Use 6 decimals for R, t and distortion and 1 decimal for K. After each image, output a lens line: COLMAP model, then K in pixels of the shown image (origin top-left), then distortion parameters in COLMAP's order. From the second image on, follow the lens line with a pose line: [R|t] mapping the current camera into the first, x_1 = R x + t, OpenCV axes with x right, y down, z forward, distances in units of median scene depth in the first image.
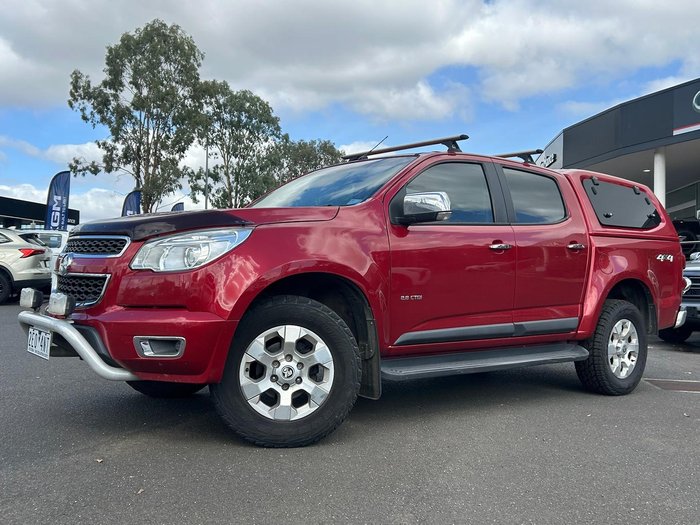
lens RADIAL K [[687.5, 0, 350.0], [0, 687.5, 262.5], [0, 0, 1]] dist [-0.000870, 0.011012]
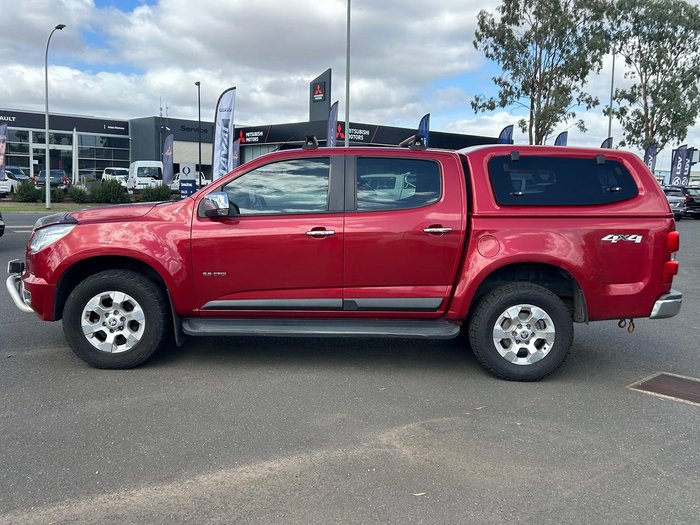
lens RADIAL K [[687.5, 0, 350.0], [0, 687.5, 262.5], [0, 0, 1]] dist [-0.000870, 0.011012]
pose [[0.776804, 0.057759, -0.627089, 0.139822], [0.015263, 0.993766, 0.110439, -0.014468], [0.629558, -0.095360, 0.771079, 0.018699]]
